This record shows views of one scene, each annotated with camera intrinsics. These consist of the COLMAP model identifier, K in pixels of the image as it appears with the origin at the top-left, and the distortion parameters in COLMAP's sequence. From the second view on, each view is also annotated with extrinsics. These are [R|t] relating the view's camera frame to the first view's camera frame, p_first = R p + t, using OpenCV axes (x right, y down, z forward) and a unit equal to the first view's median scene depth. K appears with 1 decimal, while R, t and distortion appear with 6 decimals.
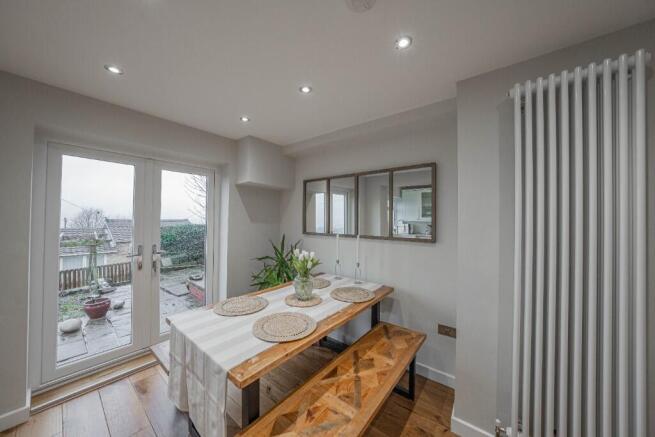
lens RADIAL K [[223.0, 0, 327.7], [0, 223.0, 216.8], [0, 0, 1]] dist [-0.032632, 0.005775]
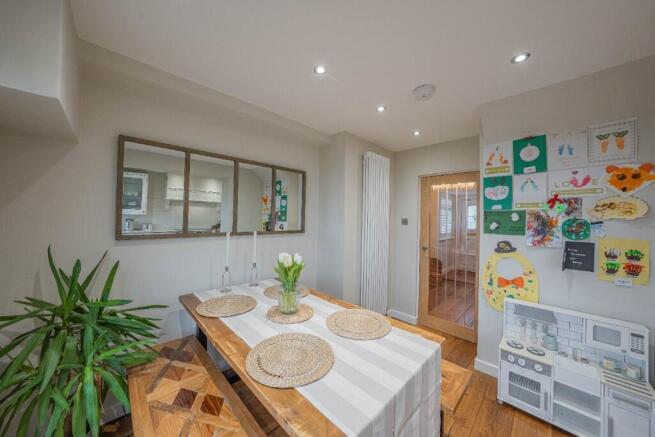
lens RADIAL K [[223.0, 0, 327.7], [0, 223.0, 216.8], [0, 0, 1]] dist [-0.032632, 0.005775]
pose [[0.110409, -0.009181, 0.993844, -0.743362], [-0.036622, 0.999241, 0.013299, 0.000075], [-0.993211, -0.037865, 0.109989, 0.640705]]
